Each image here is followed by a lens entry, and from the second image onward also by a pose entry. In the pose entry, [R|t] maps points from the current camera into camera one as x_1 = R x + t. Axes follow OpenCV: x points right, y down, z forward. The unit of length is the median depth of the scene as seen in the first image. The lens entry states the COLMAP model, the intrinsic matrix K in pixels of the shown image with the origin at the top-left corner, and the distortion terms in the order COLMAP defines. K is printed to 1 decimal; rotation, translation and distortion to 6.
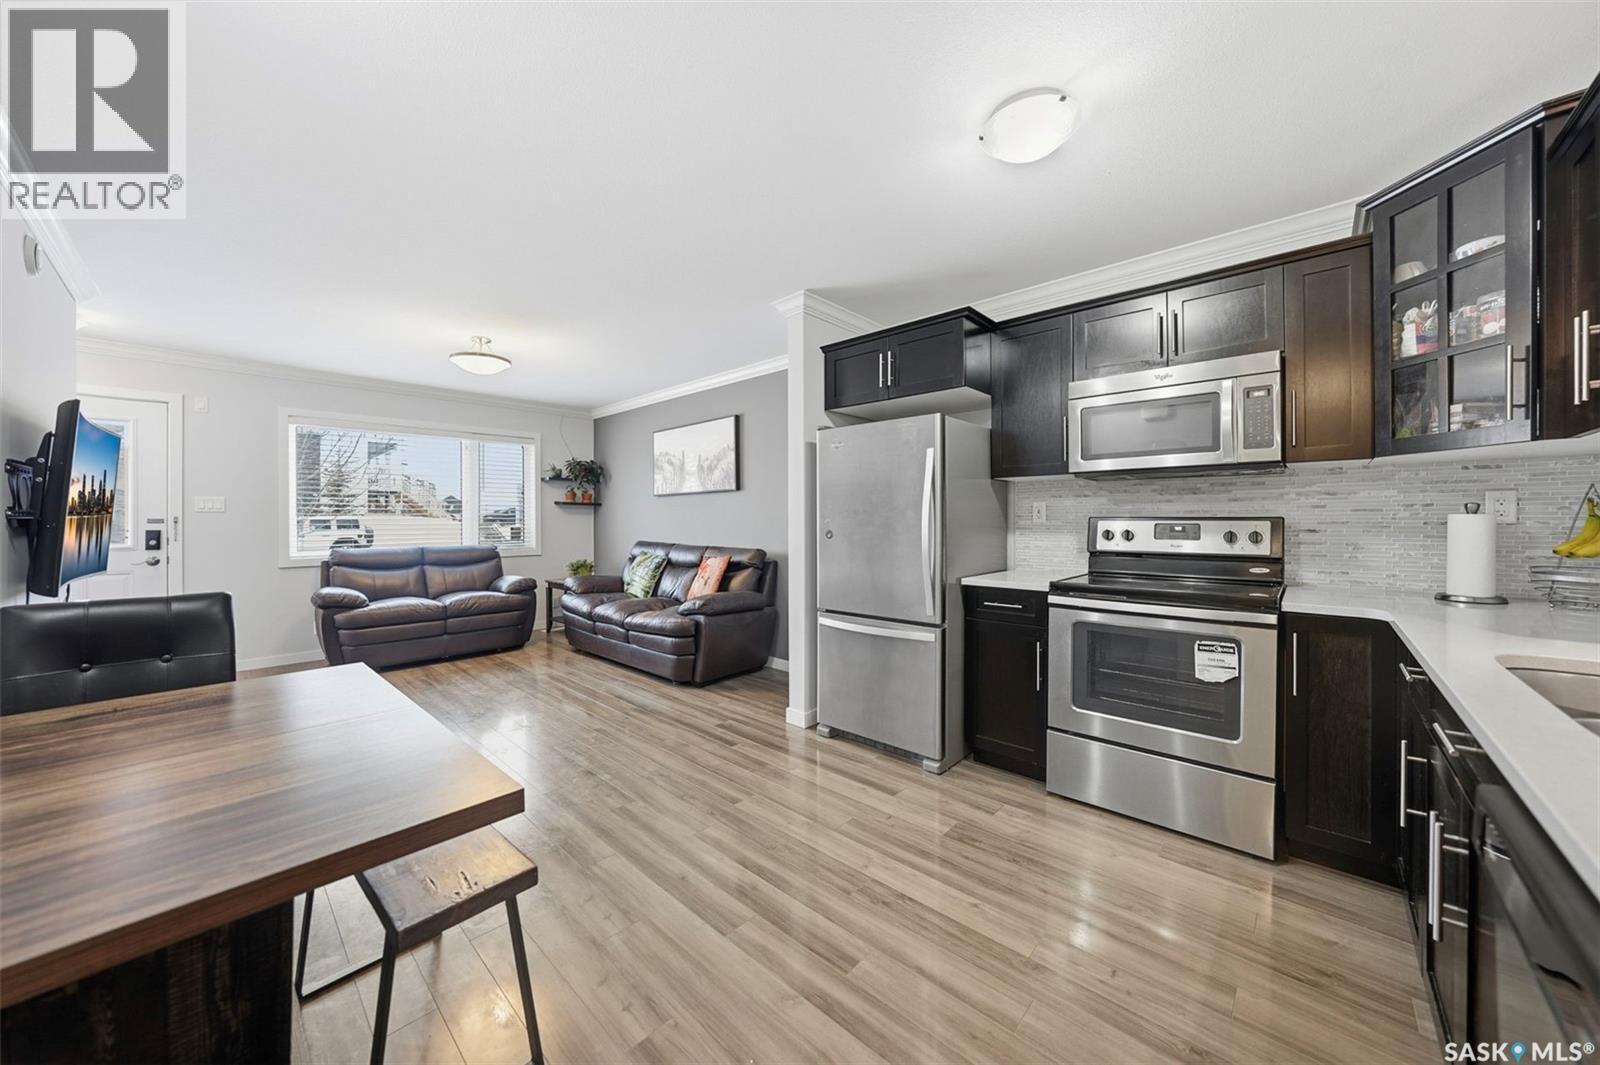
lens RADIAL K [[562.3, 0, 799.5], [0, 562.3, 523.9], [0, 0, 1]] dist [-0.022153, 0.003812]
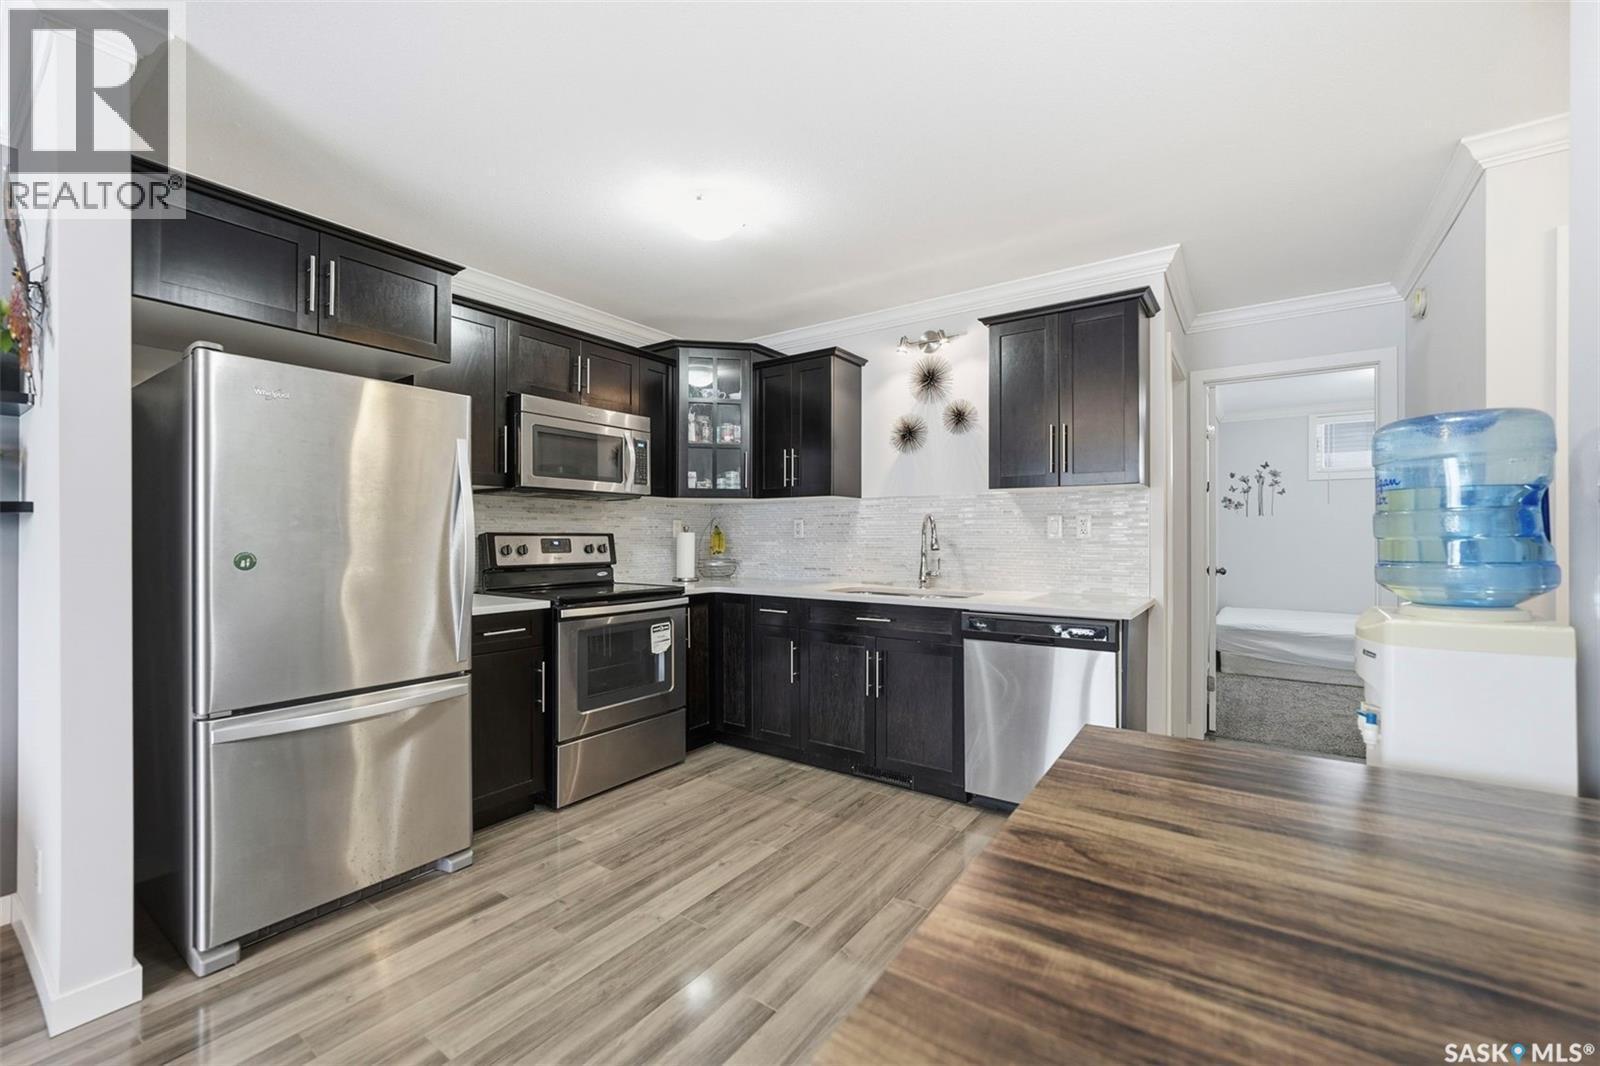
lens RADIAL K [[655.8, 0, 799.2], [0, 655.8, 536.2], [0, 0, 1]] dist [-0.013315, -0.000375]
pose [[-0.133531, 0.003381, 0.991039, -0.449025], [0.008671, 0.999960, -0.002243, 0.001181], [-0.991007, 0.008294, -0.133555, 0.427901]]
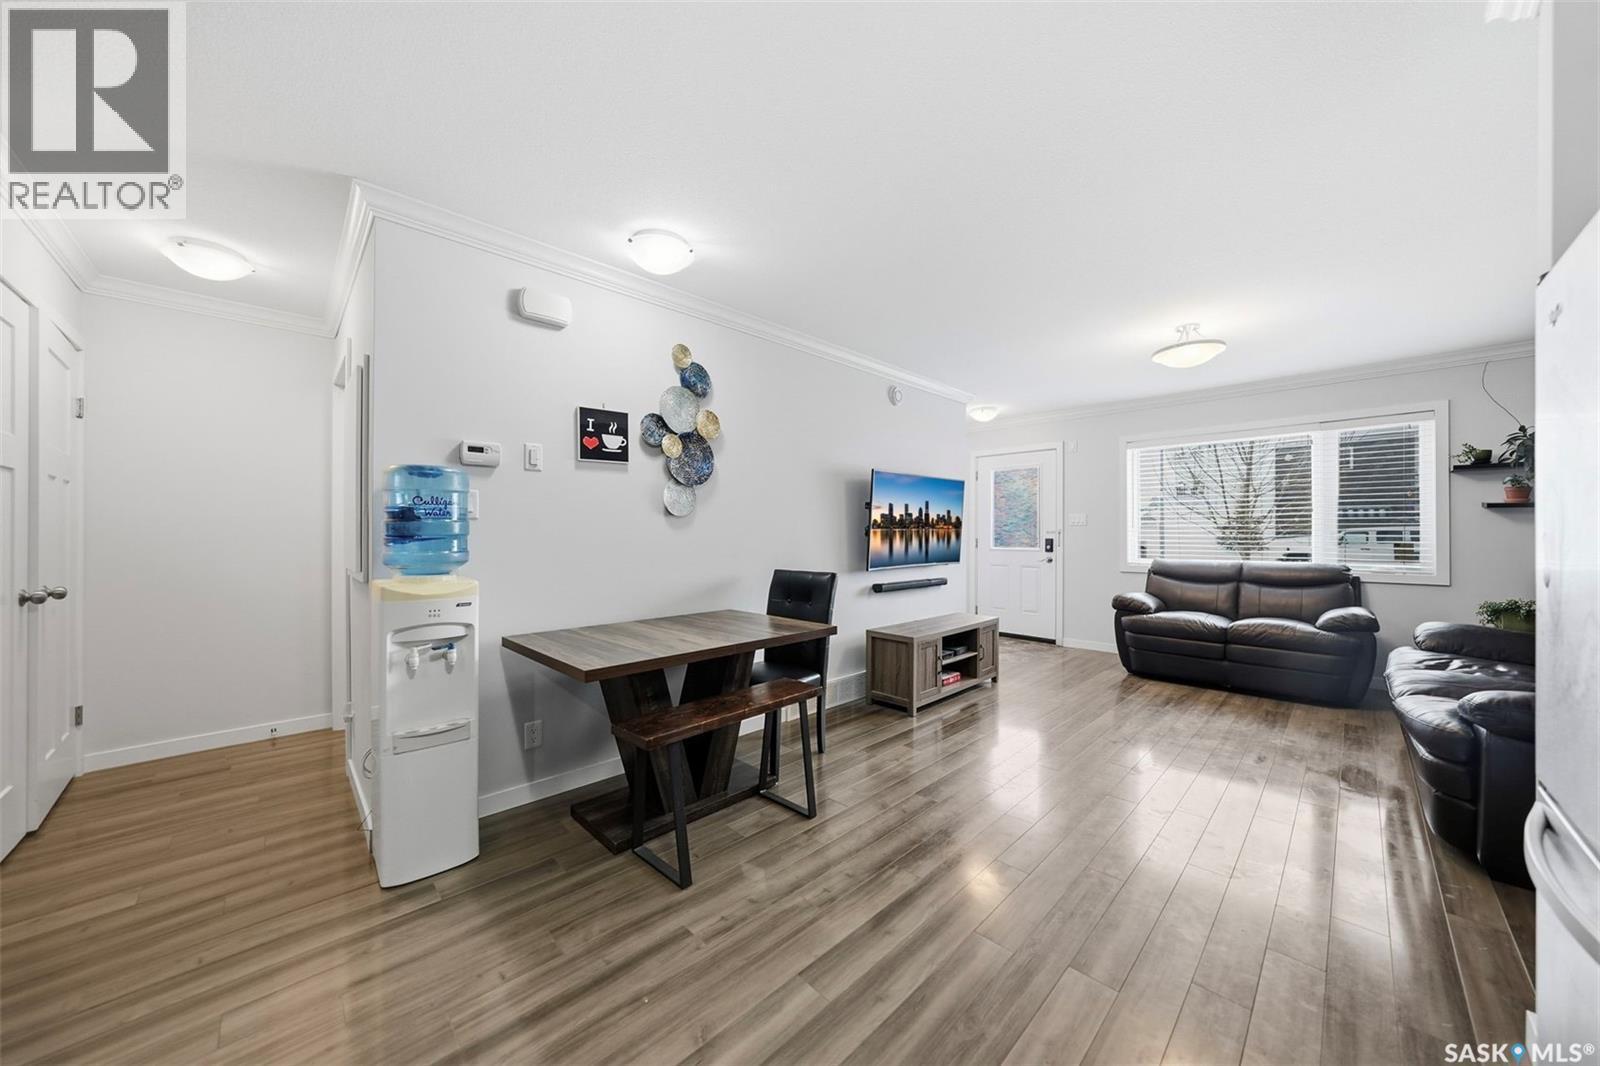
lens RADIAL K [[562.3, 0, 799.6], [0, 562.3, 532.3], [0, 0, 1]] dist [-0.022153, 0.003812]
pose [[-0.044953, 0.002312, -0.998986, 0.314768], [-0.006499, 0.999975, 0.002606, -0.004134], [0.998968, 0.006610, -0.044937, 0.408135]]
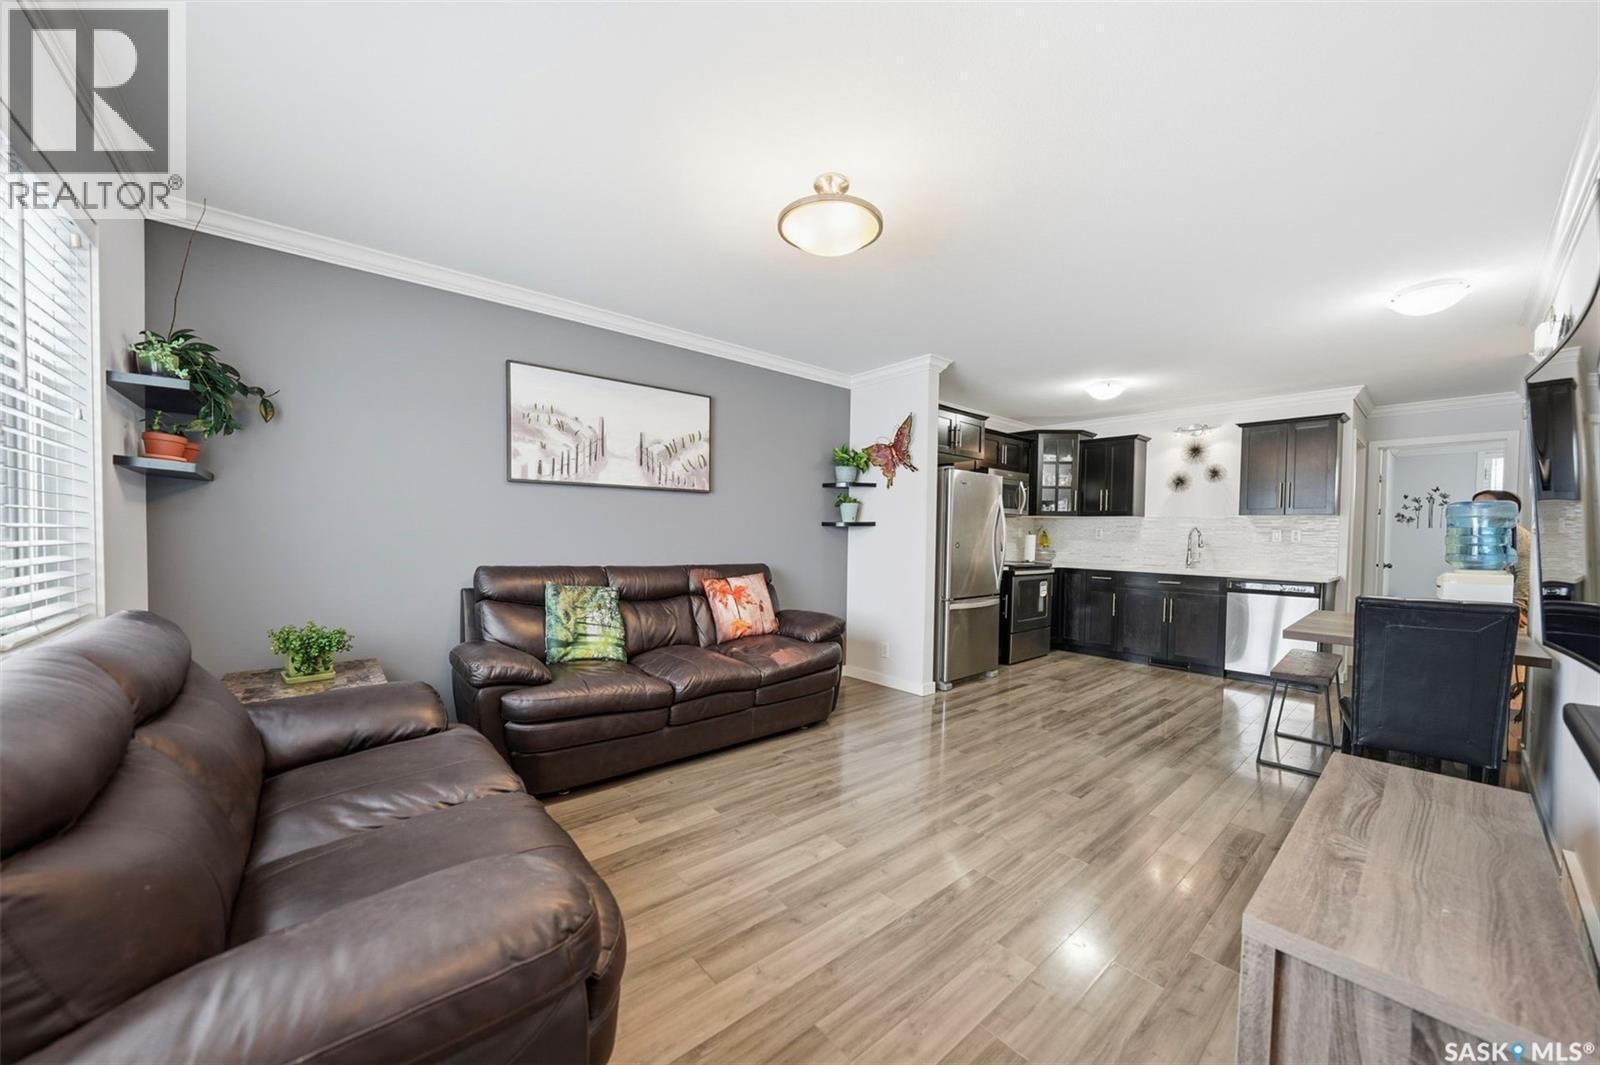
lens RADIAL K [[576.6, 0, 802.6], [0, 576.6, 548.9], [0, 0, 1]] dist [-0.017284, 0.000394]
pose [[0.108094, -0.022844, 0.993878, -1.062272], [-0.009578, 0.999666, 0.024019, -0.001057], [-0.994095, -0.012116, 0.107839, 0.915435]]
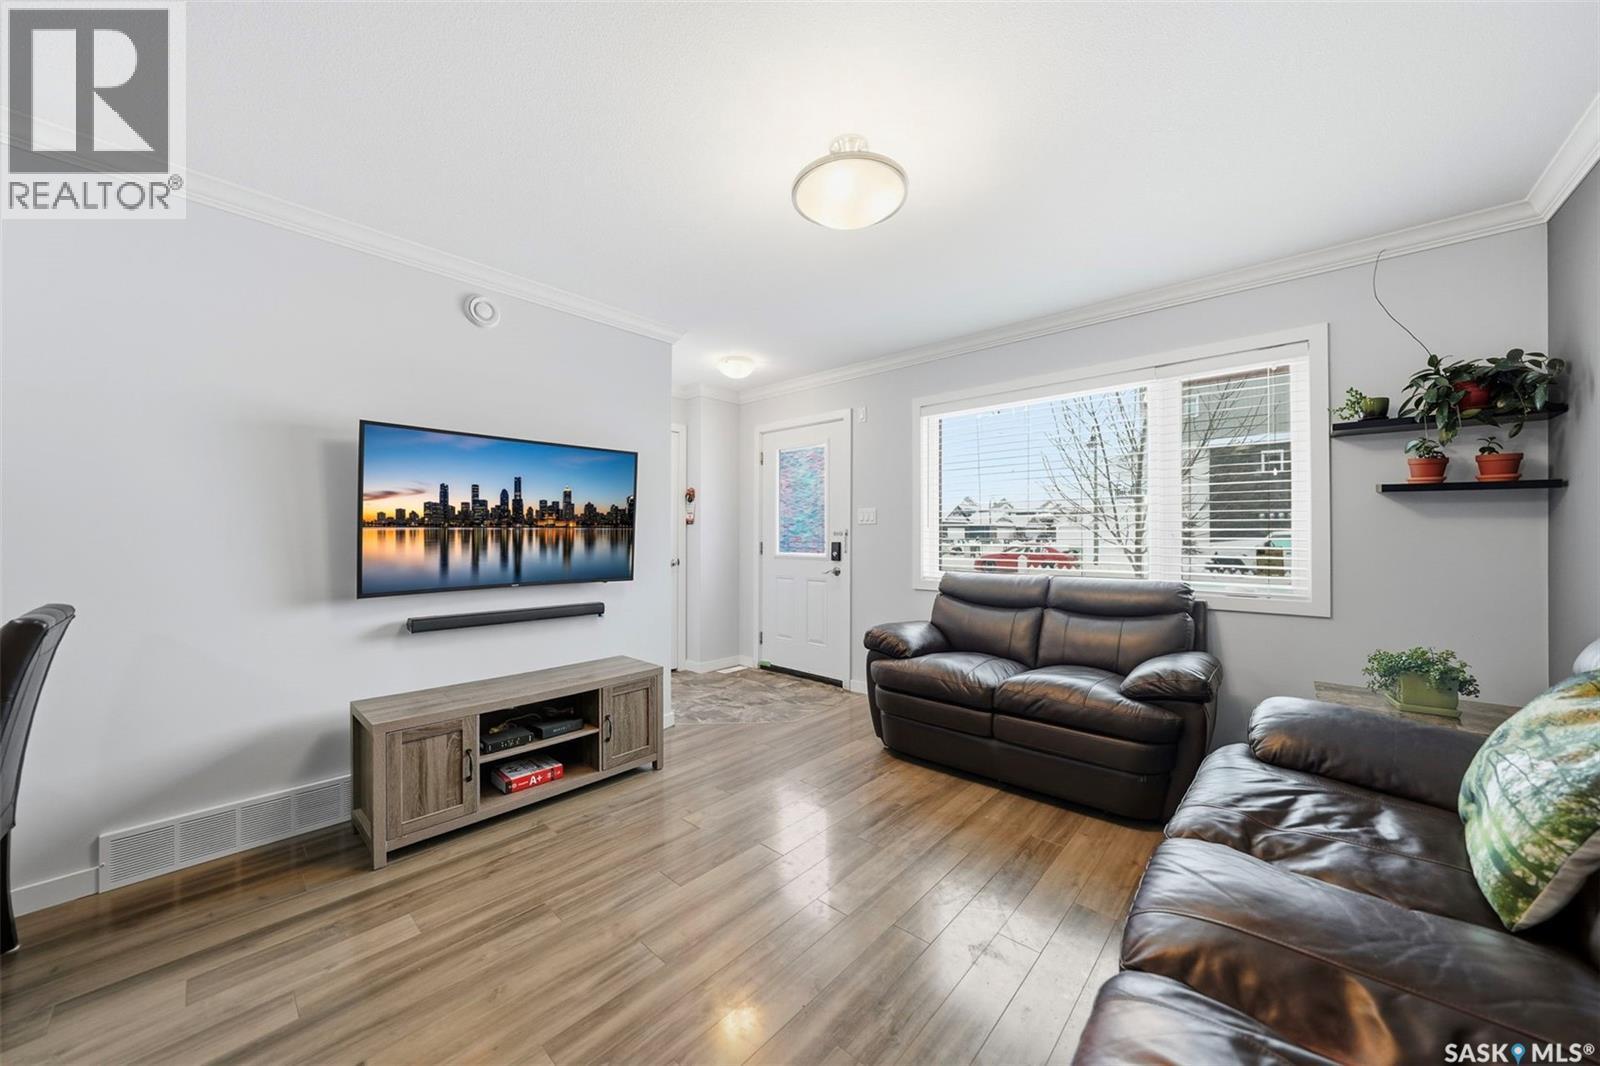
lens RADIAL K [[562.3, 0, 804.4], [0, 562.3, 531.5], [0, 0, 1]] dist [-0.022153, 0.003812]
pose [[0.018168, -0.003798, -0.999828, -0.095454], [-0.008282, 0.999958, -0.003949, -0.004250], [0.999801, 0.008353, 0.018136, 0.908576]]
